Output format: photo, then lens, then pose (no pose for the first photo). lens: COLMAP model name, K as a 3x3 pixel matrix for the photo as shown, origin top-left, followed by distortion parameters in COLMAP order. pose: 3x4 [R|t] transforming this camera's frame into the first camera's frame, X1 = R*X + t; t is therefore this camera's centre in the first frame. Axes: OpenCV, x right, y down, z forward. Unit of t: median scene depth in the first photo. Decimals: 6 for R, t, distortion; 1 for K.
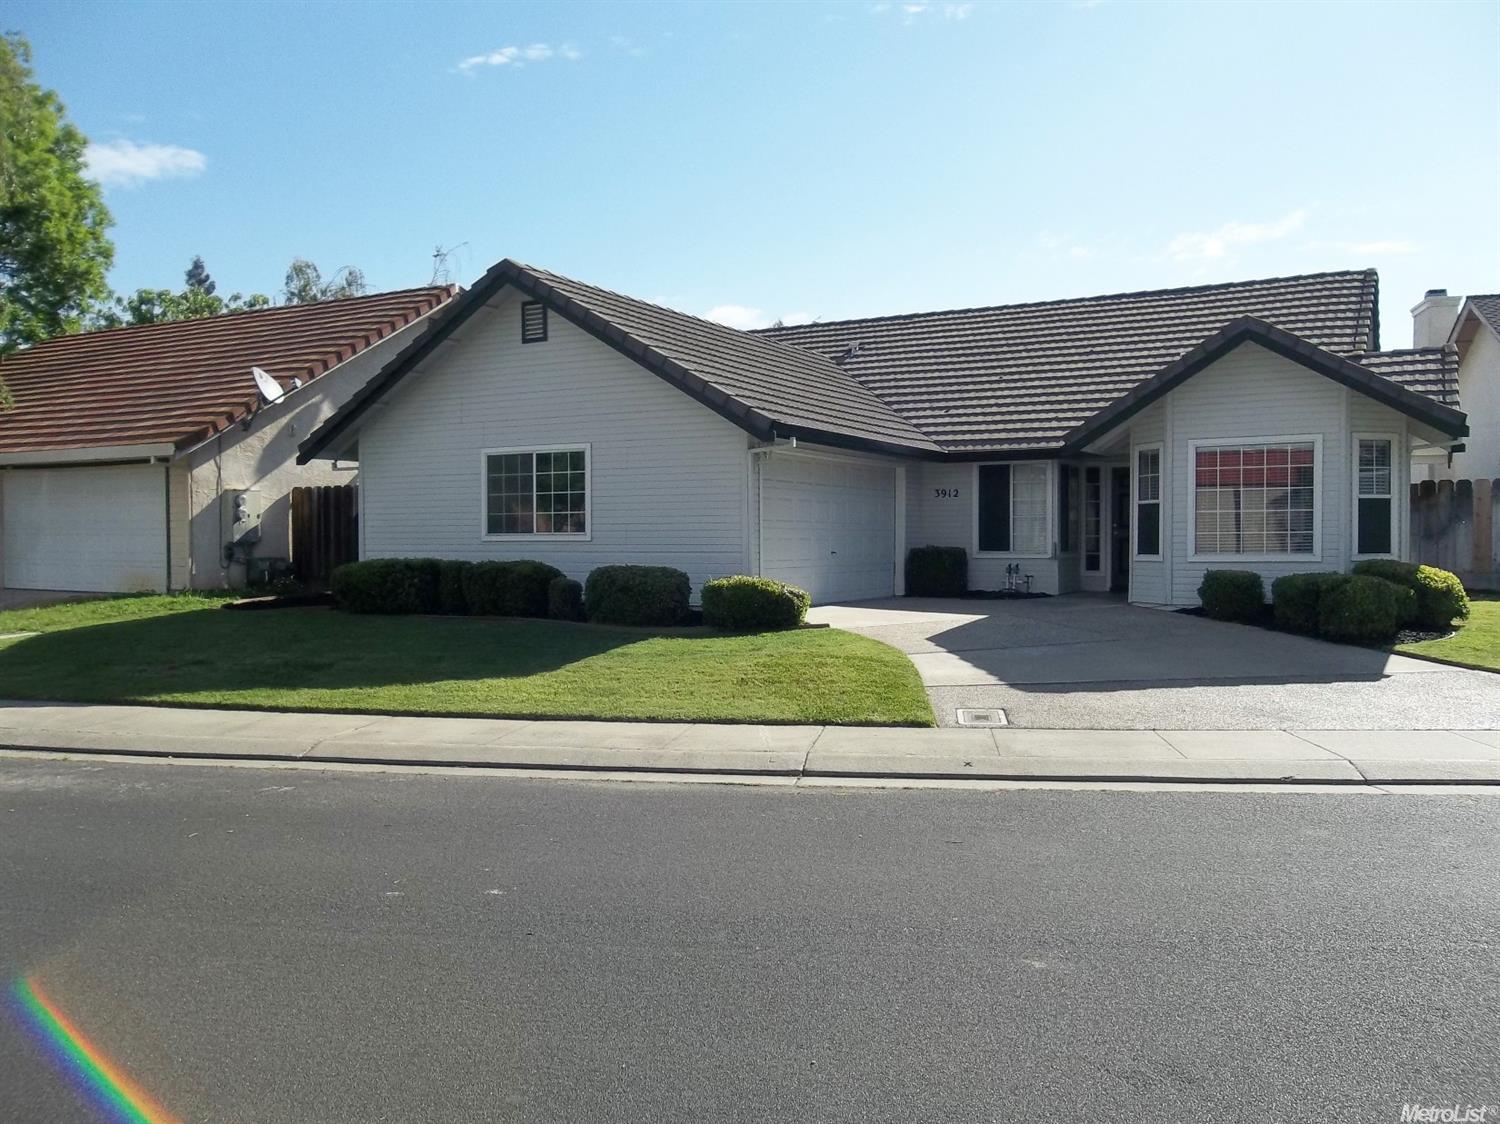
lens RADIAL K [[1188.6, 0, 752.2], [0, 1188.6, 561.6], [0, 0, 1]] dist [0.027472, -0.023275]
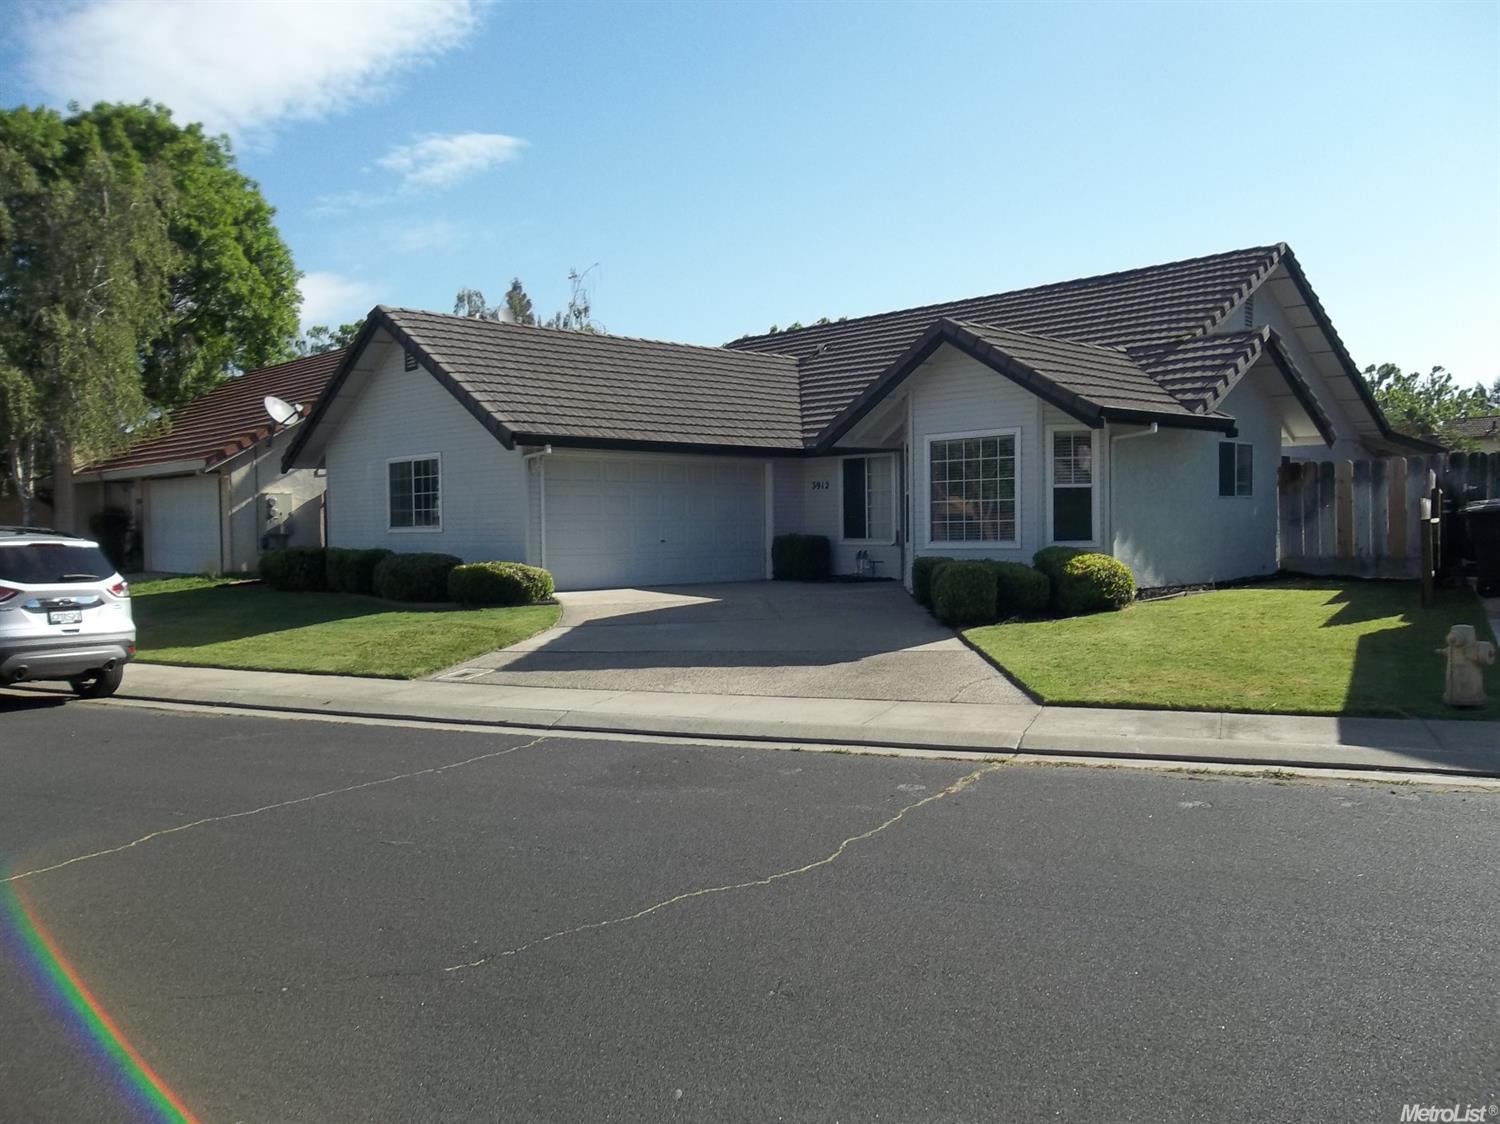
lens RADIAL K [[1188.6, 0, 747.4], [0, 1188.6, 570.1], [0, 0, 1]] dist [0.027472, -0.023275]
pose [[0.953629, 0.002618, -0.300975, 0.492707], [0.003270, 0.999813, 0.019056, -0.001393], [0.300968, -0.019156, 0.953442, -0.065156]]
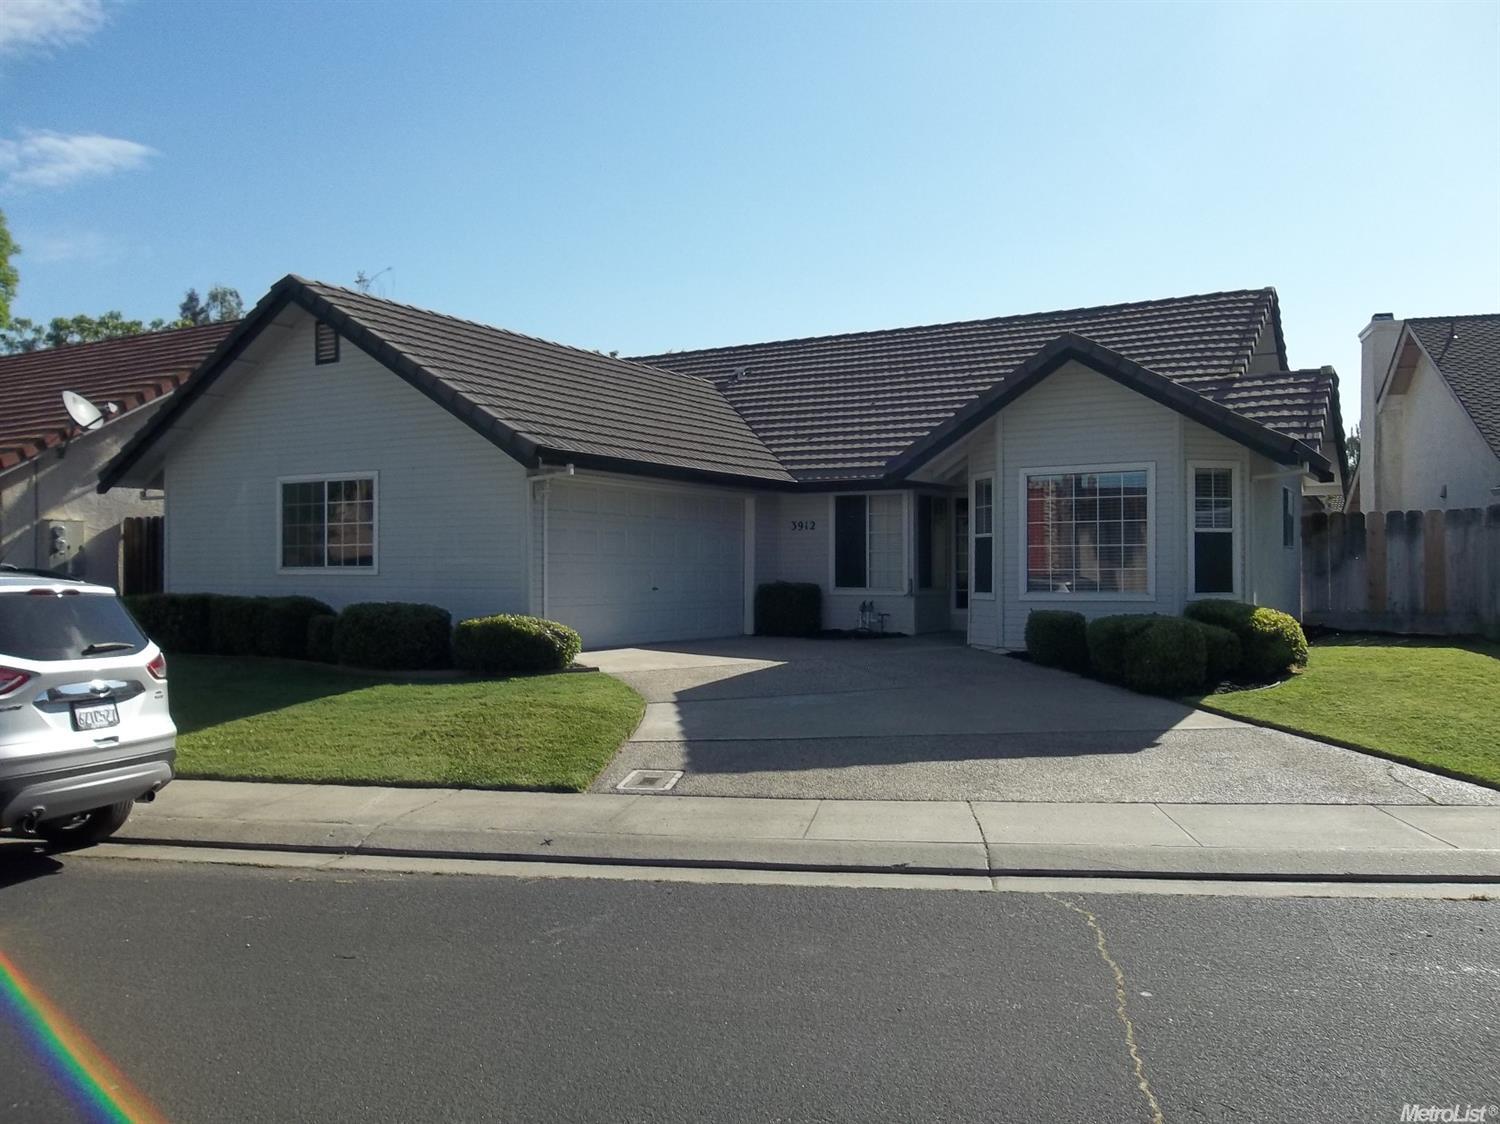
lens RADIAL K [[1188.6, 0, 739.2], [0, 1188.6, 567.6], [0, 0, 1]] dist [0.027472, -0.023275]
pose [[0.999551, 0.003513, -0.029773, 0.162874], [-0.004169, 0.999749, -0.022001, -0.003853], [0.029688, 0.022116, 0.999315, 0.070427]]
